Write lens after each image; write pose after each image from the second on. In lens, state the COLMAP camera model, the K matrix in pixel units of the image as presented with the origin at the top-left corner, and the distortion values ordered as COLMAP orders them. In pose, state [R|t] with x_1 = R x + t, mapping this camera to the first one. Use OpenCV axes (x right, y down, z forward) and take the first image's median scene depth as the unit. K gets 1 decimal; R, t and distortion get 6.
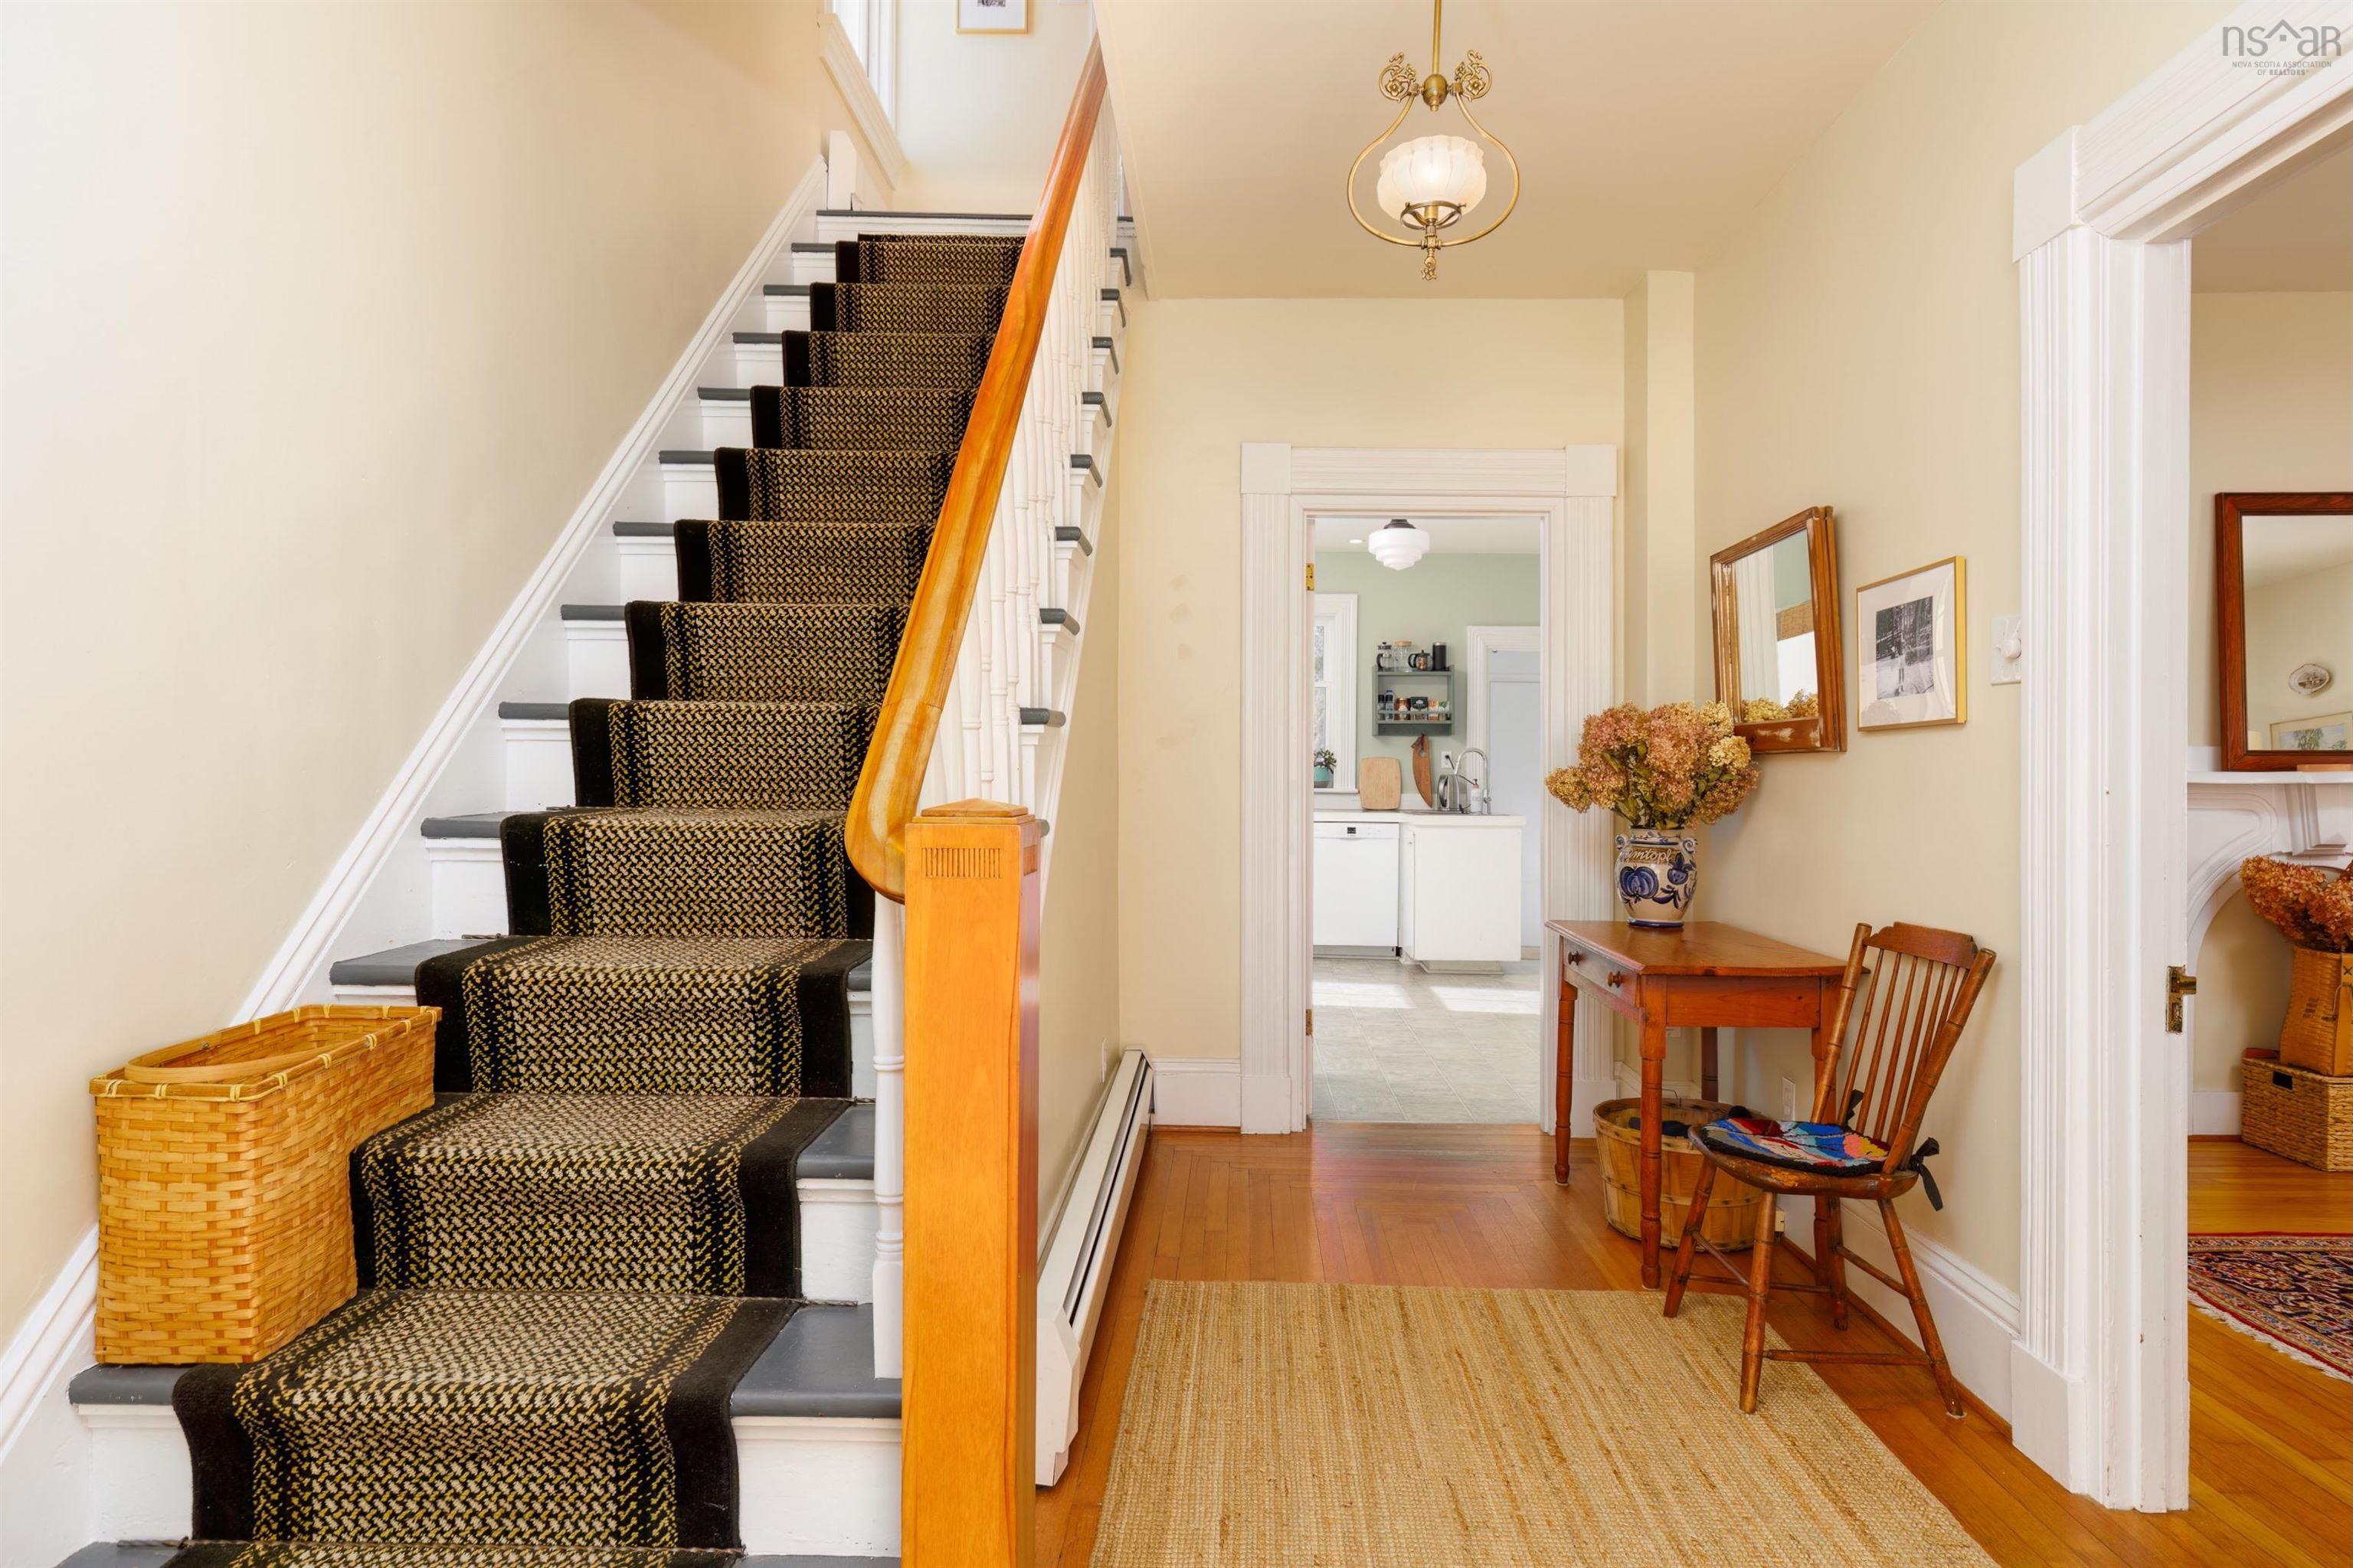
lens RADIAL K [[1306.4, 0, 1176.5], [0, 1306.4, 784.0], [0, 0, 1]] dist [0.000802, 0.000370]
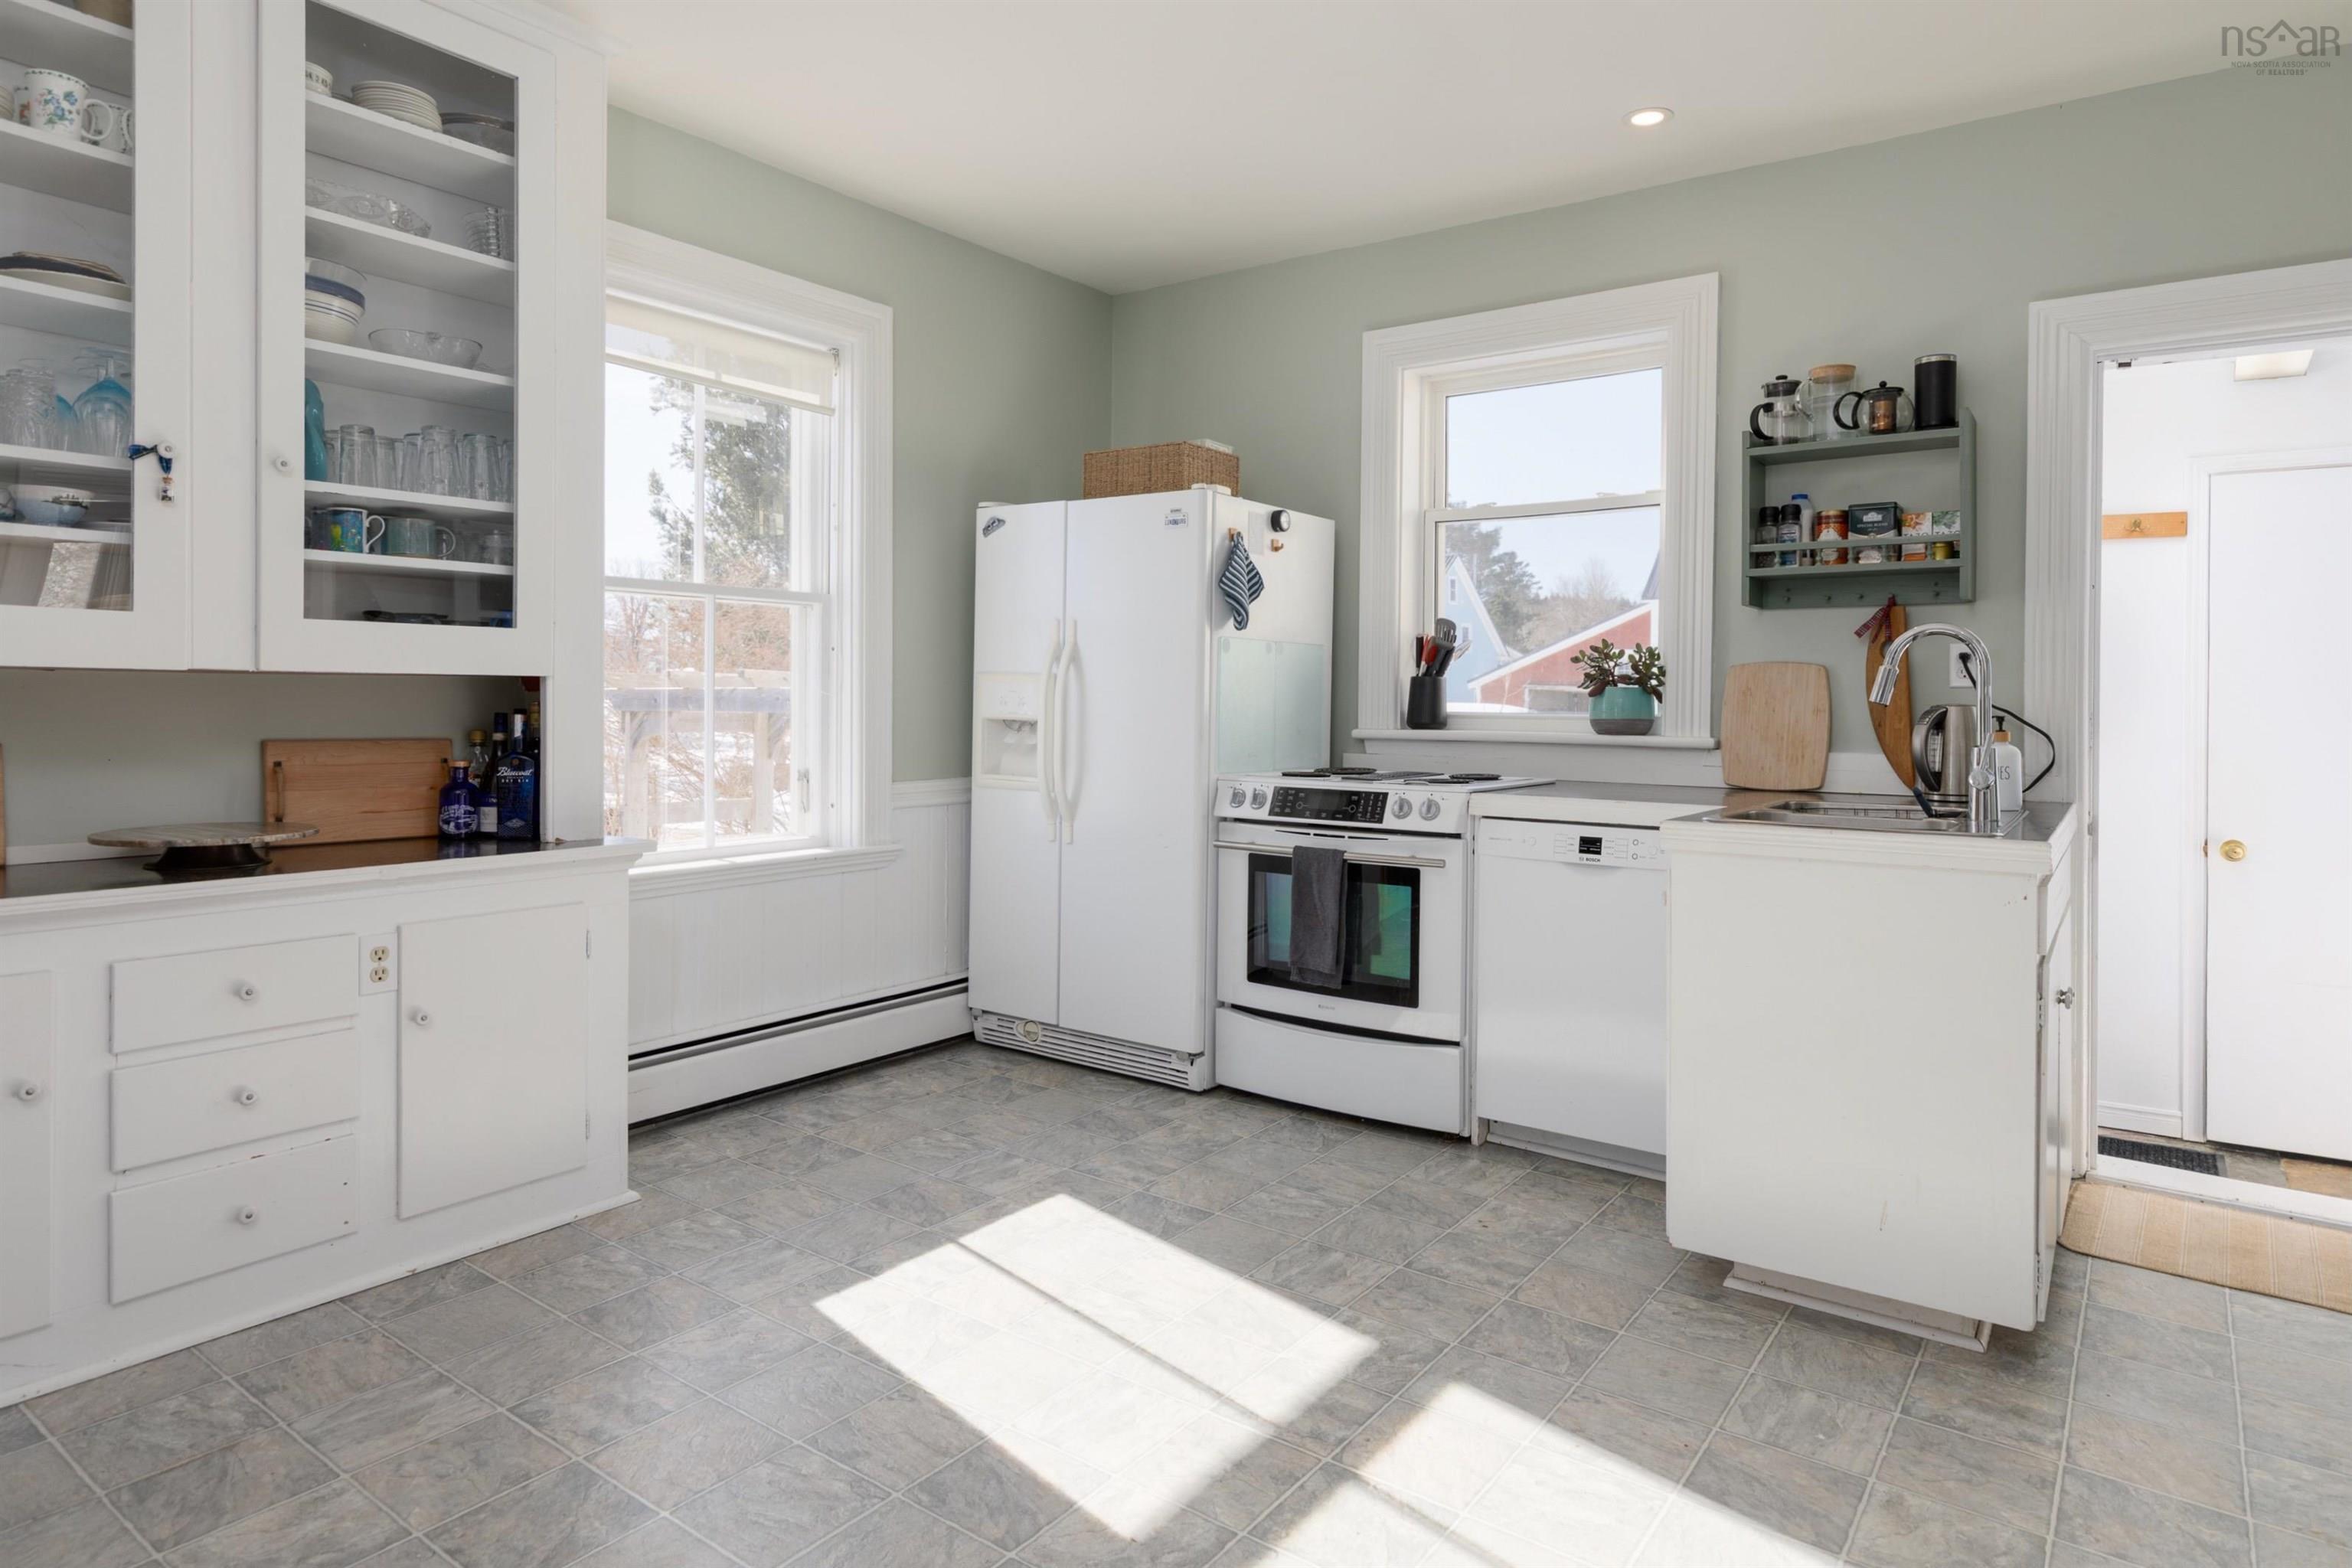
lens RADIAL K [[1329.0, 0, 1191.8], [0, 1329.0, 712.1], [0, 0, 1]] dist [-0.001348, 0.000115]
pose [[0.830012, 0.002009, -0.557741, 0.238446], [-0.003087, 0.999995, -0.000992, -0.003796], [0.557736, 0.002545, 0.830014, 0.560433]]
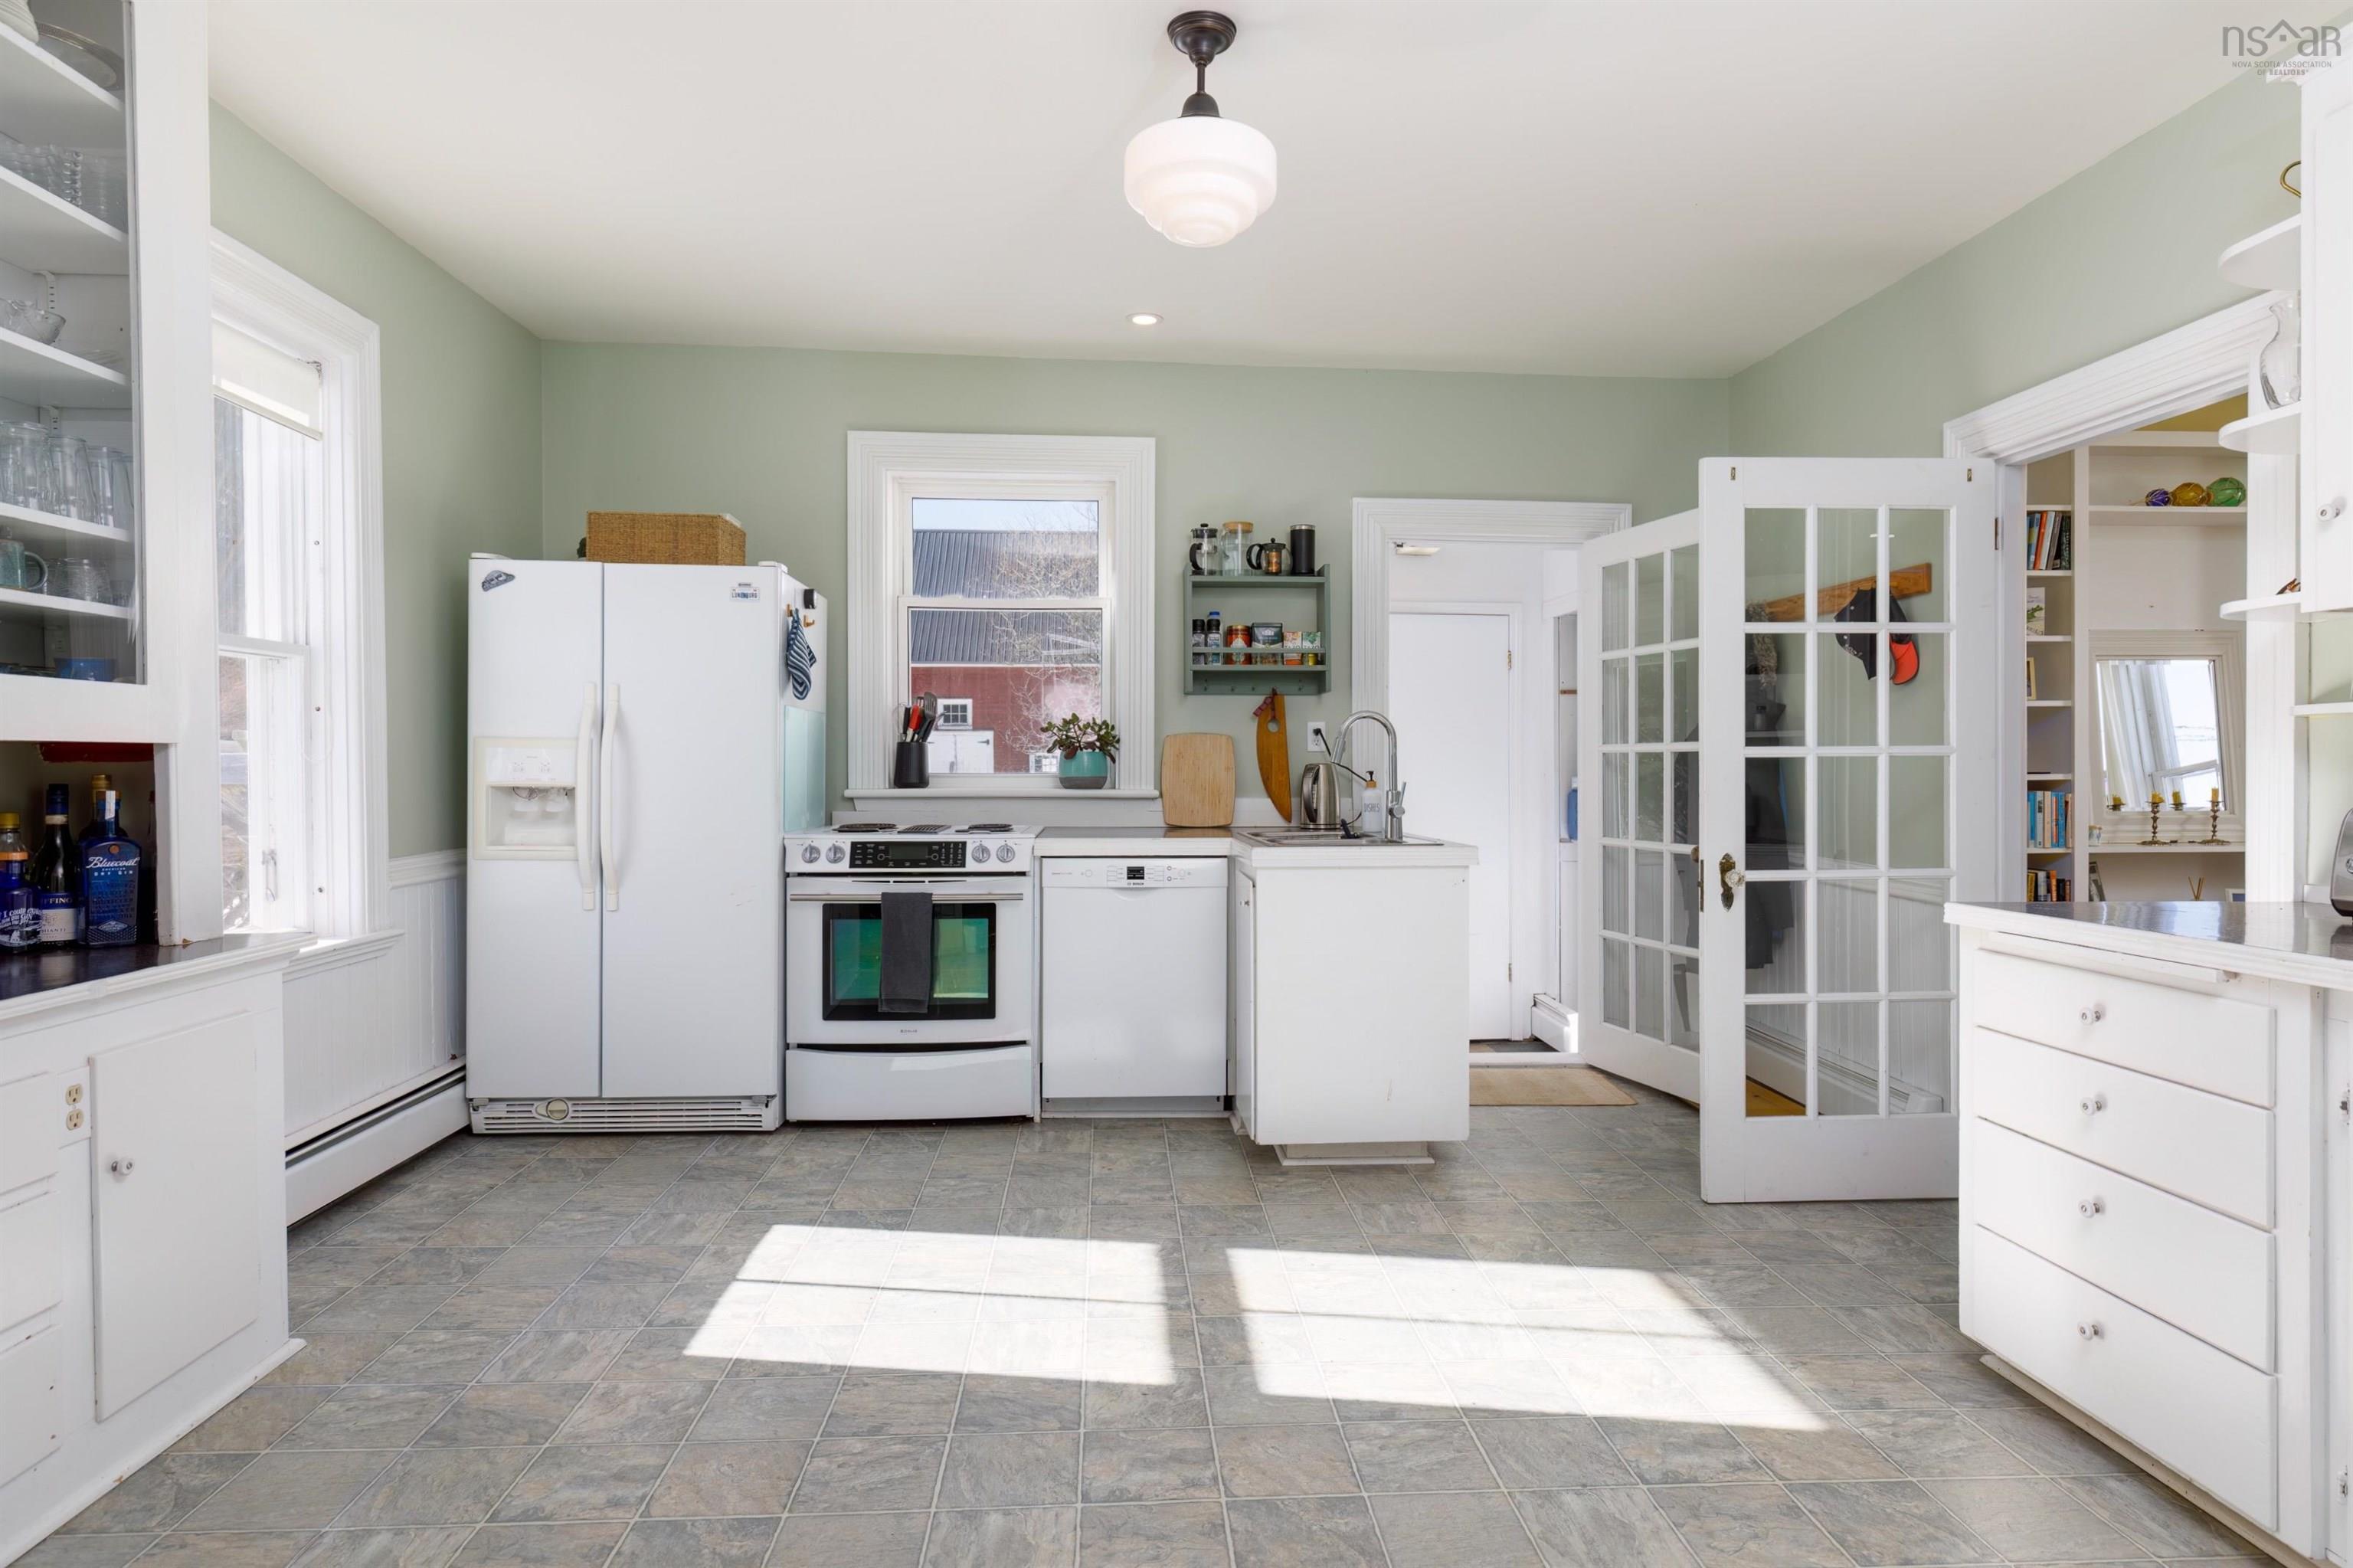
lens RADIAL K [[1306.4, 0, 1176.5], [0, 1306.4, 784.0], [0, 0, 1]] dist [0.000802, 0.000370]
pose [[0.994871, -0.010294, 0.100624, 0.091488], [0.009109, 0.999884, 0.012227, -0.005737], [-0.100739, -0.011248, 0.994849, 0.453116]]
